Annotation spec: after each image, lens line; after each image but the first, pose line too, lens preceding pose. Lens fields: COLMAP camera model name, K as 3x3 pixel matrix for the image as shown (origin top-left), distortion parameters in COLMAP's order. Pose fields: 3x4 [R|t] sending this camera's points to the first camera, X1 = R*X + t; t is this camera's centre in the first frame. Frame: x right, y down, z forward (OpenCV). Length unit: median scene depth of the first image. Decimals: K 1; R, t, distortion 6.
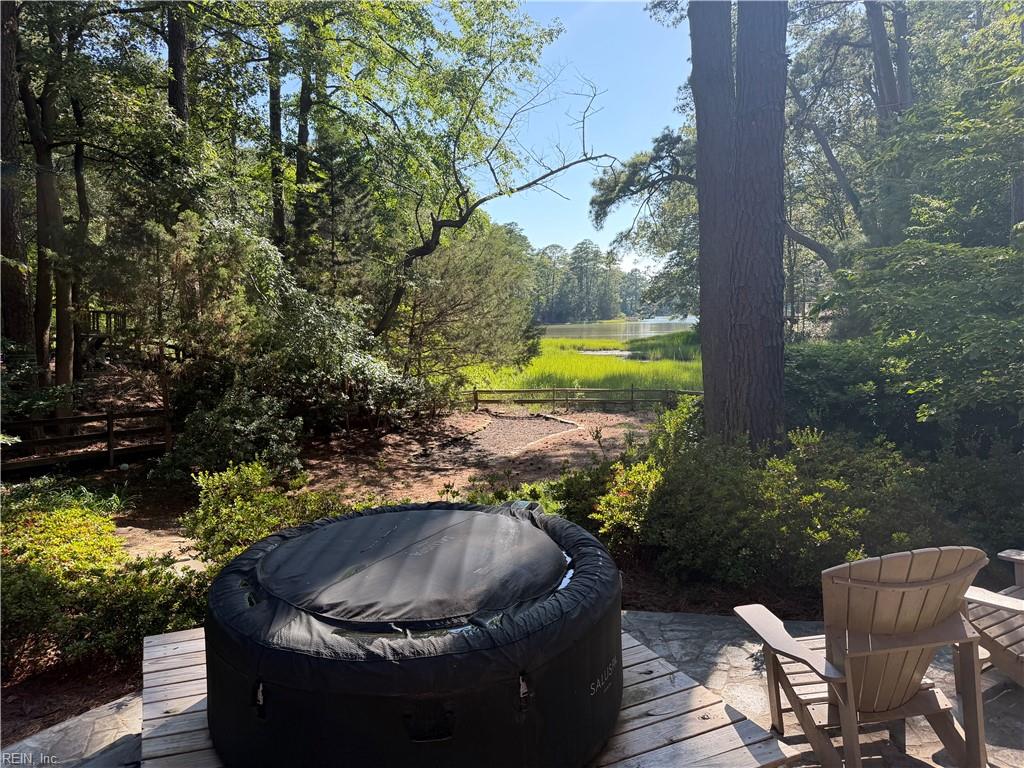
lens RADIAL K [[711.5, 0, 512.0], [0, 711.5, 384.0], [0, 0, 1]] dist [0.083574, -0.111508]
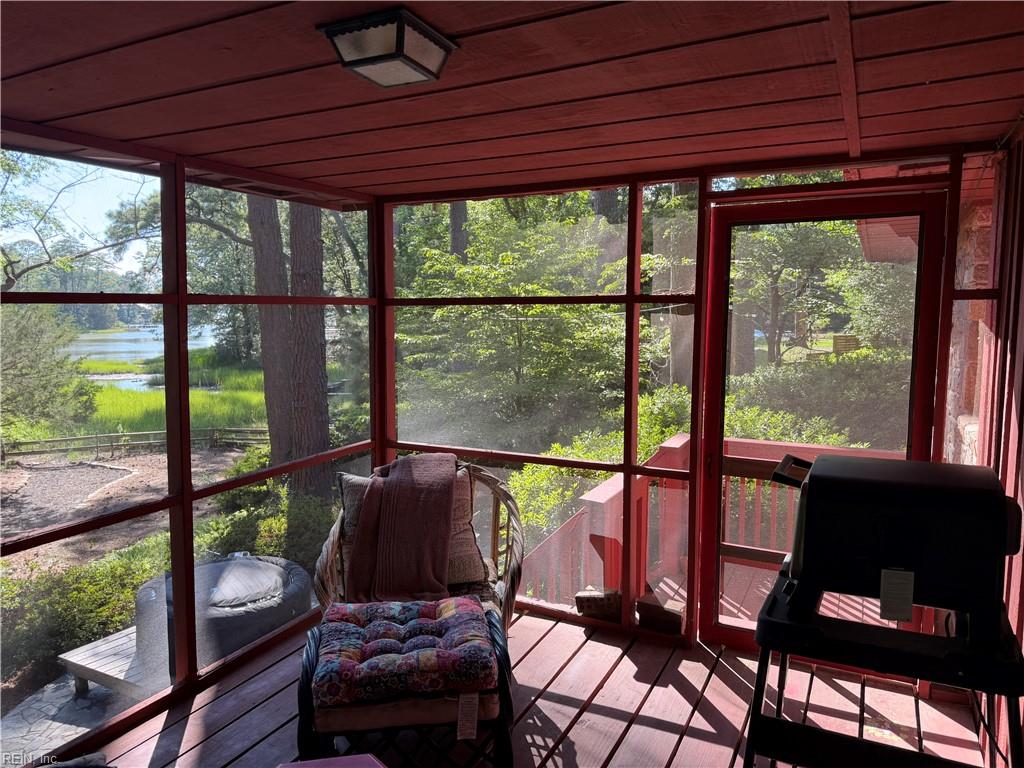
lens RADIAL K [[711.5, 0, 512.0], [0, 711.5, 384.0], [0, 0, 1]] dist [0.083574, -0.111508]
pose [[0.791454, -0.042272, 0.609766, -0.128259], [0.045693, 0.998906, 0.009940, -0.064564], [-0.609519, 0.019995, 0.792519, -0.242273]]
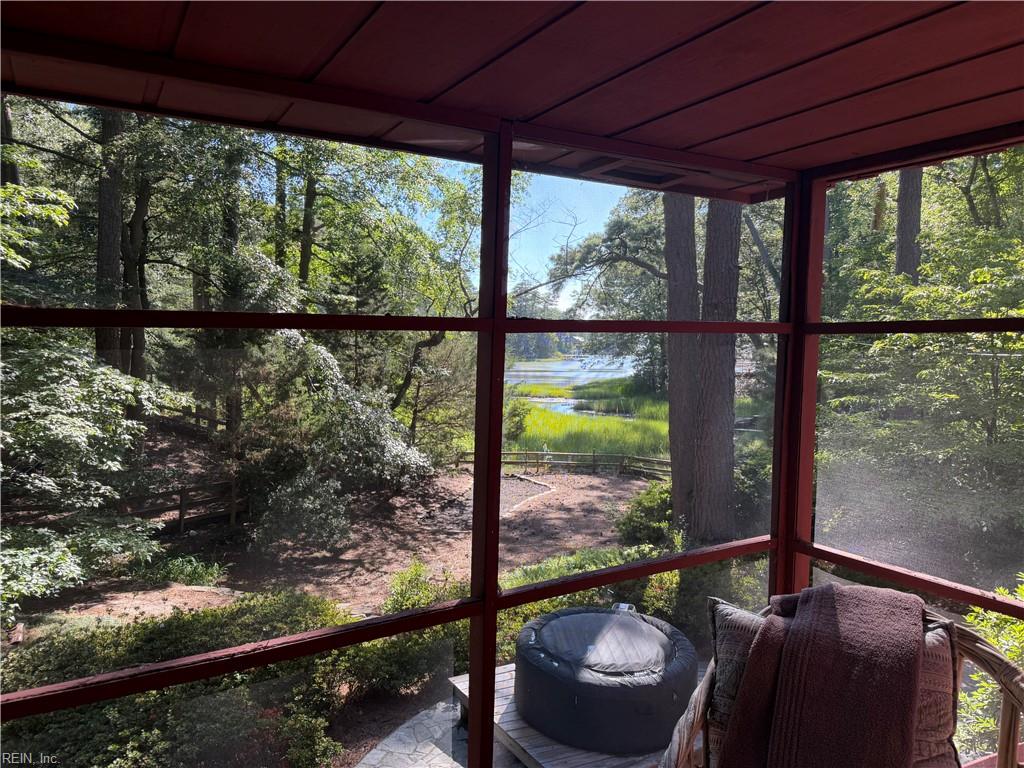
lens RADIAL K [[711.5, 0, 512.0], [0, 711.5, 384.0], [0, 0, 1]] dist [0.083574, -0.111508]
pose [[0.995199, 0.023274, 0.095069, -0.099997], [-0.019335, 0.998925, -0.042142, -0.070323], [-0.095948, 0.040102, 0.994578, -0.189954]]
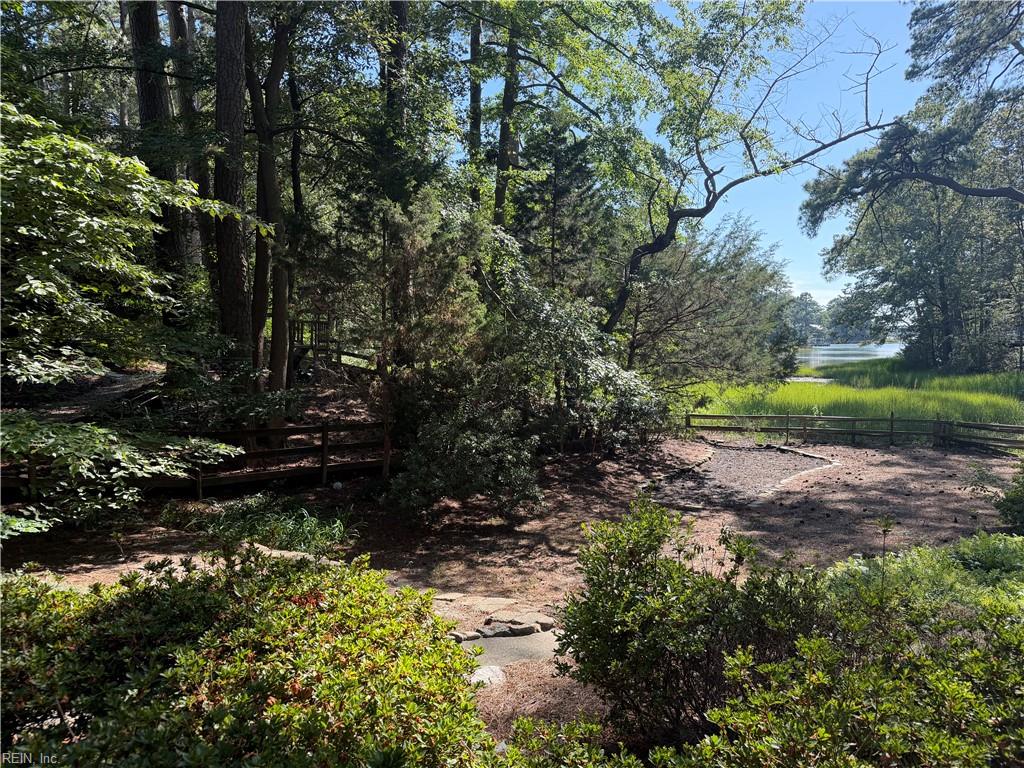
lens RADIAL K [[704.6, 0, 506.3], [0, 704.6, 378.3], [0, 0, 1]] dist [0.173555, -0.361731]
pose [[0.977359, 0.017398, -0.210873, -0.113613], [-0.027173, 0.998682, -0.043543, 0.011425], [0.209837, 0.048287, 0.976543, 0.135544]]
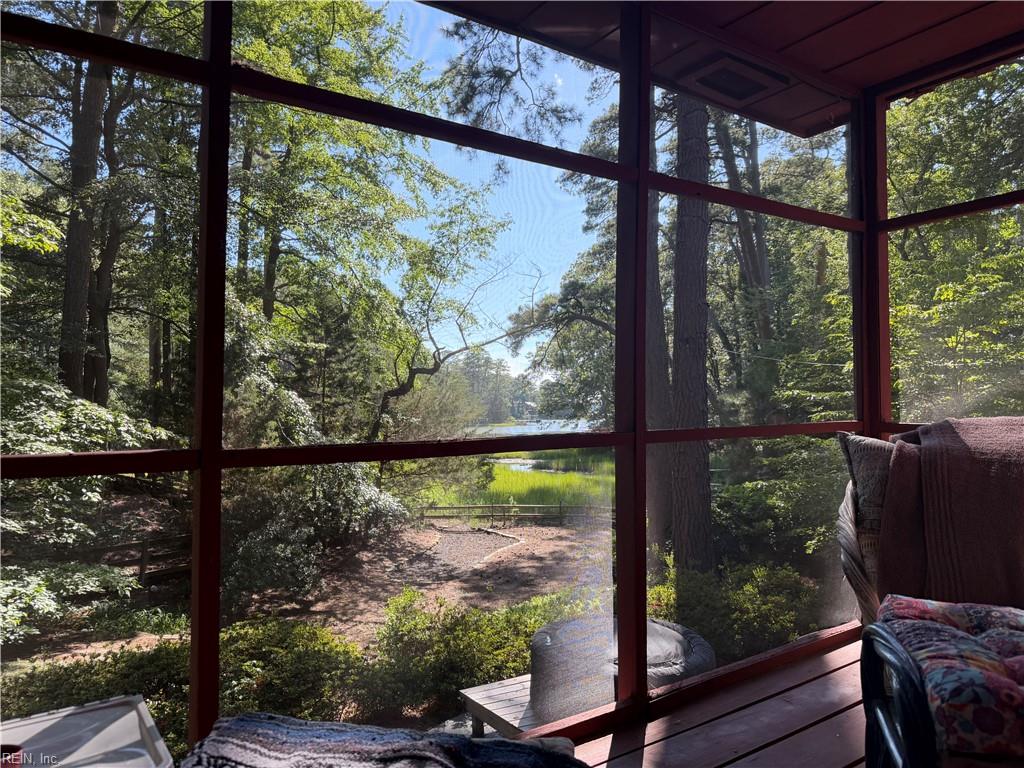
lens RADIAL K [[711.8, 0, 507.7], [0, 711.8, 381.9], [0, 0, 1]] dist [0.078977, -0.093662]
pose [[0.987628, 0.020579, 0.155458, -0.128784], [0.001490, 0.990075, -0.140531, -0.036865], [-0.156807, 0.139024, 0.977795, -0.190266]]
